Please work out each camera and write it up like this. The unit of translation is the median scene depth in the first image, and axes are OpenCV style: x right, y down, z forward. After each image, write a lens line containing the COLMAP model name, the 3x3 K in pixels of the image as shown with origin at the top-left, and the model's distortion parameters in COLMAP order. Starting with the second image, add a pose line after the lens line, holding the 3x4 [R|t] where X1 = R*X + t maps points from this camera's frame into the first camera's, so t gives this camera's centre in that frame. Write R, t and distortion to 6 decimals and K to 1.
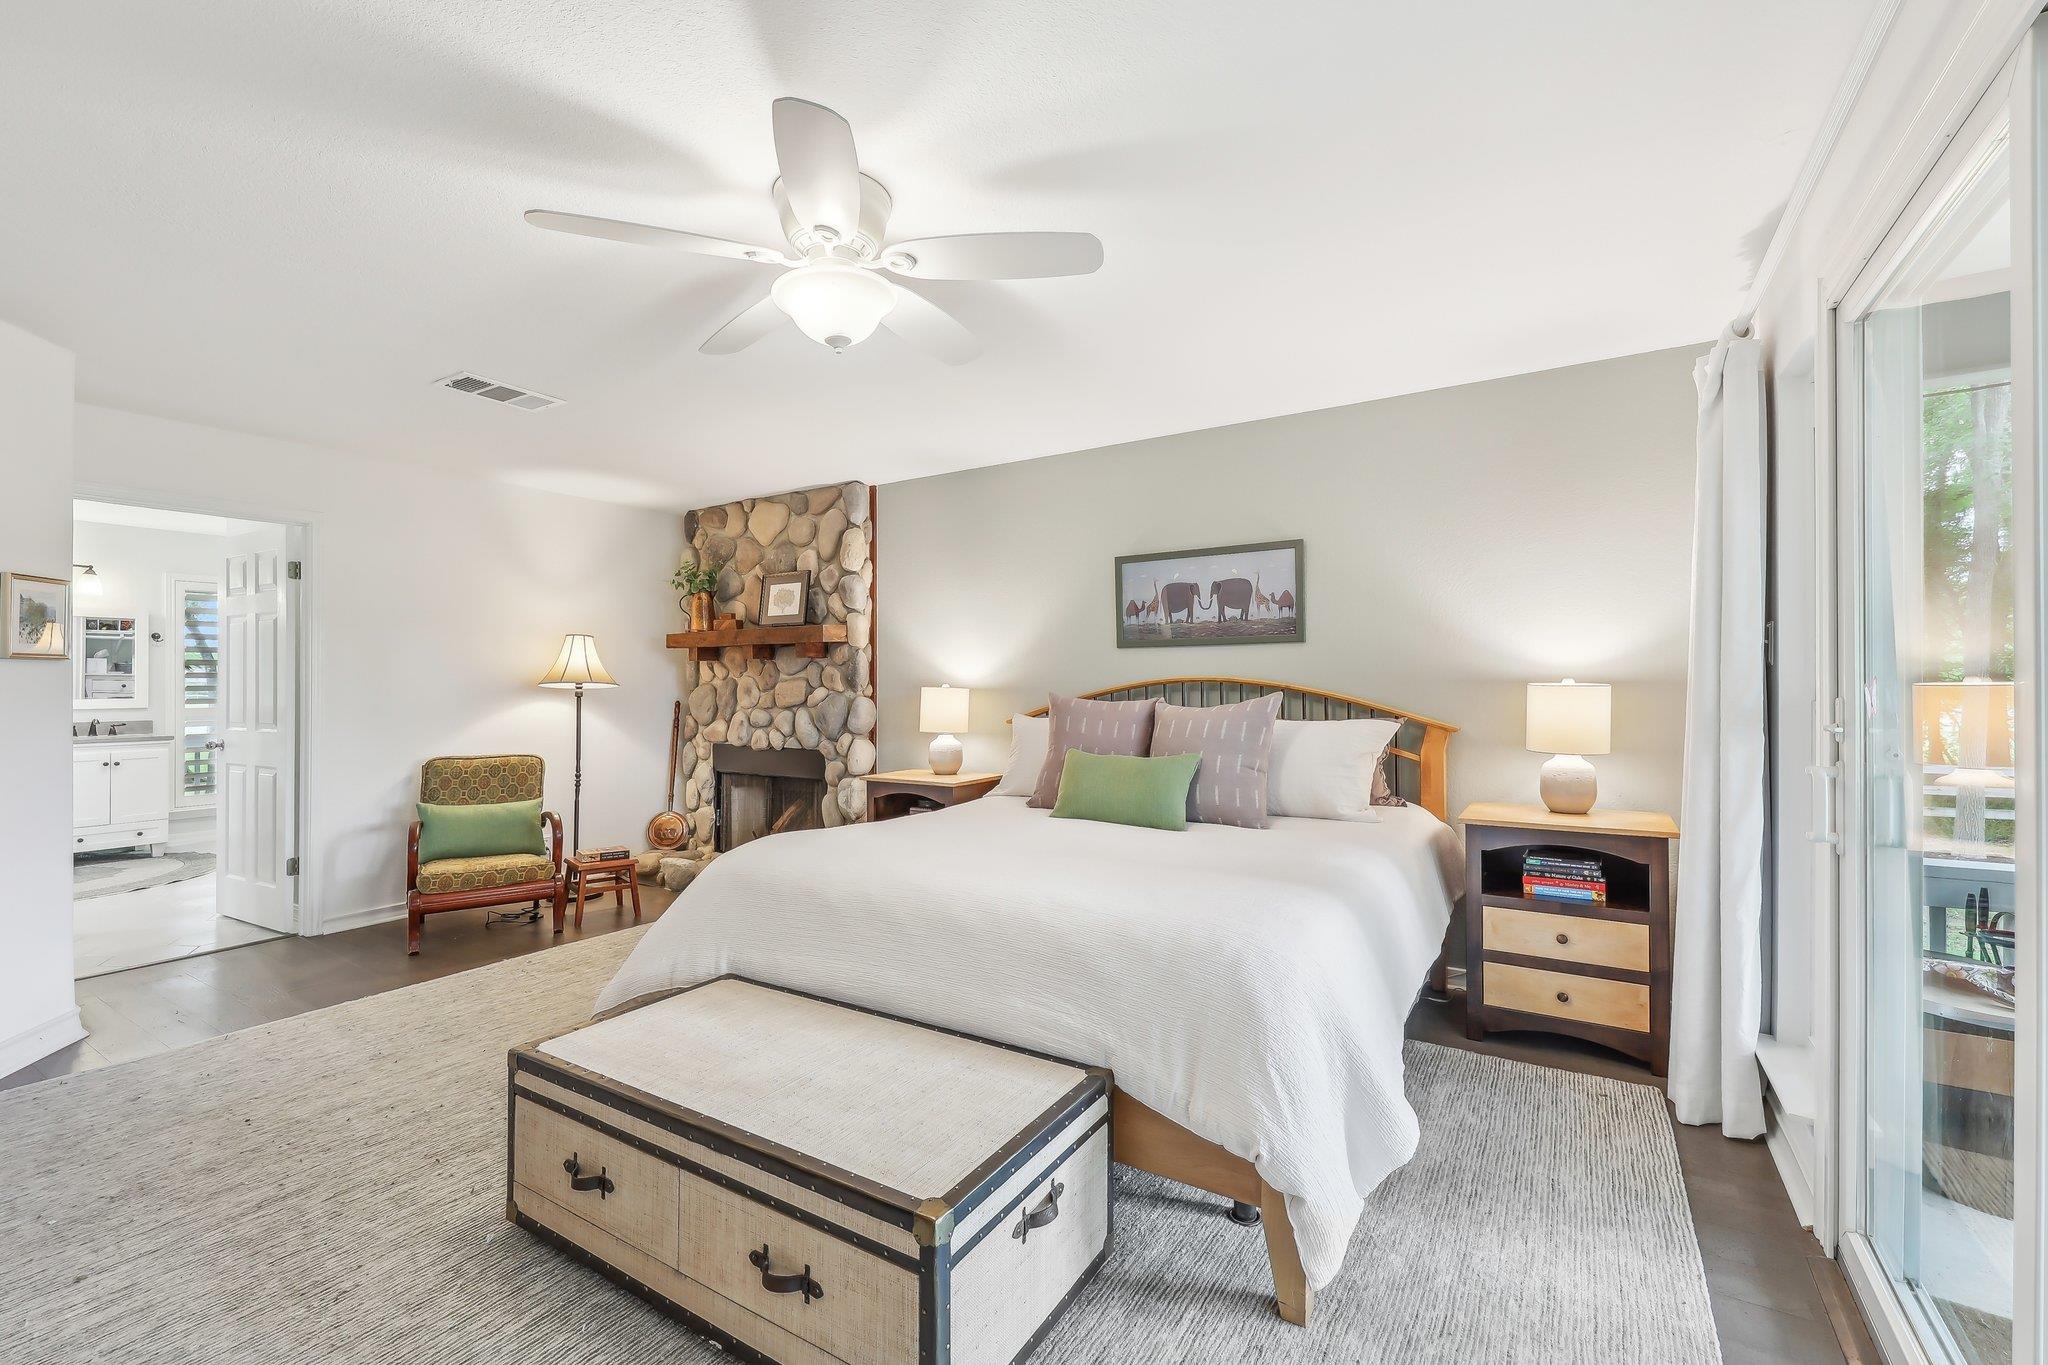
lens RADIAL K [[872.6, 0, 1027.9], [0, 872.6, 680.5], [0, 0, 1]] dist [0.000882, 0.000168]
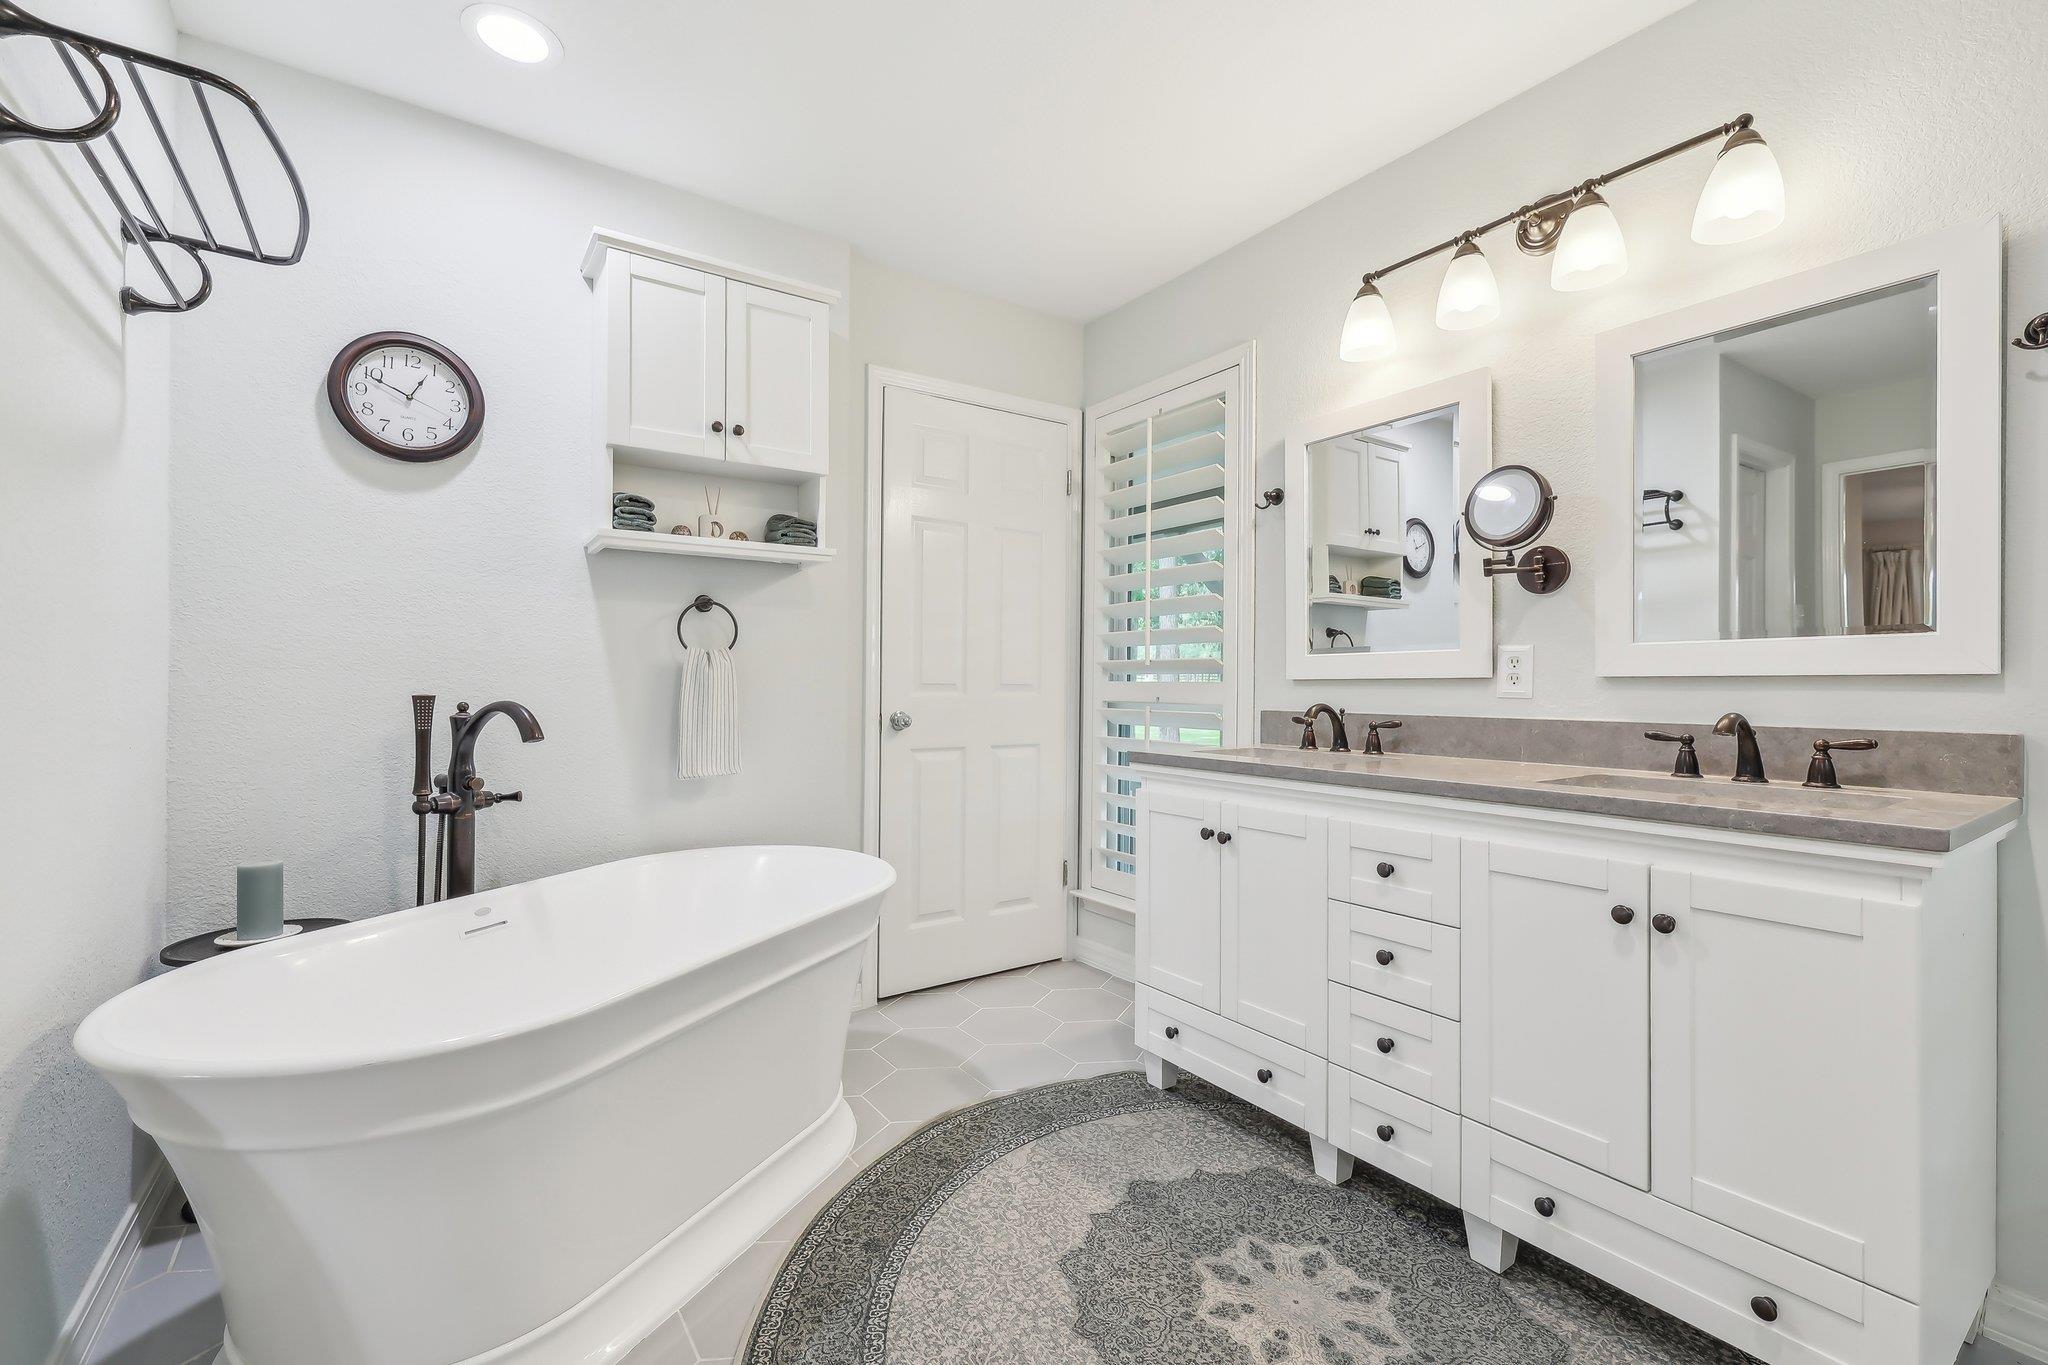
lens RADIAL K [[872.6, 0, 1013.0], [0, 872.6, 681.7], [0, 0, 1]] dist [0.000882, 0.000168]
pose [[-0.395262, -0.000800, -0.918568, -0.753236], [0.006628, 0.999971, -0.003723, 0.034093], [0.918544, -0.007559, -0.395245, 0.903726]]
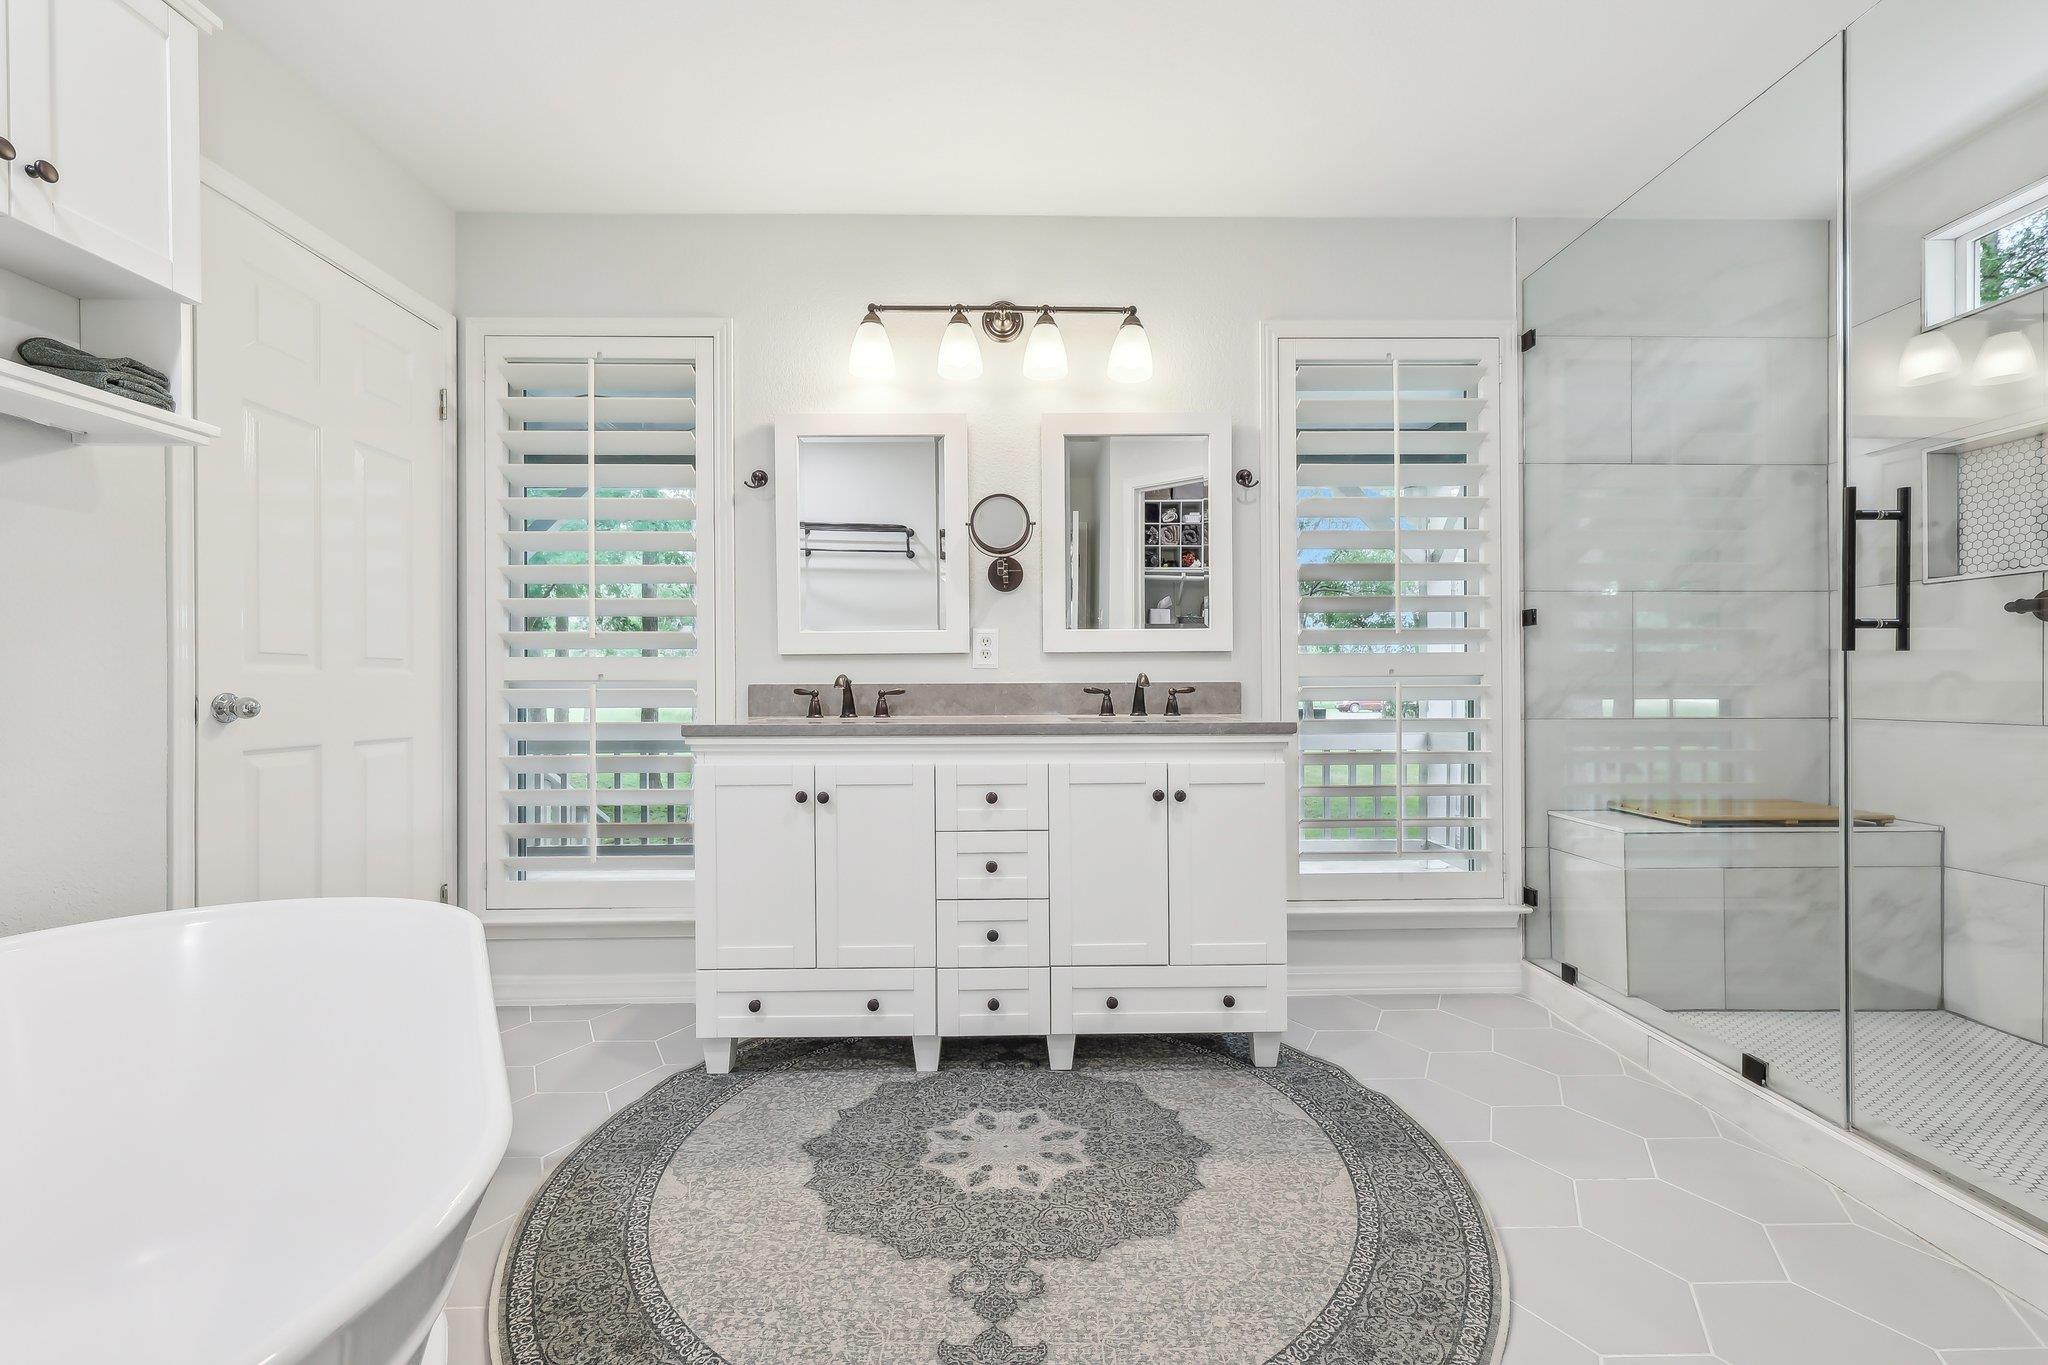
lens RADIAL K [[872.6, 0, 1013.0], [0, 872.6, 687.6], [0, 0, 1]] dist [0.000882, 0.000168]
pose [[0.544042, -0.000633, -0.839058, -0.755265], [0.009897, 0.999935, 0.005663, 0.047161], [0.839000, -0.011385, 0.544013, 0.724608]]
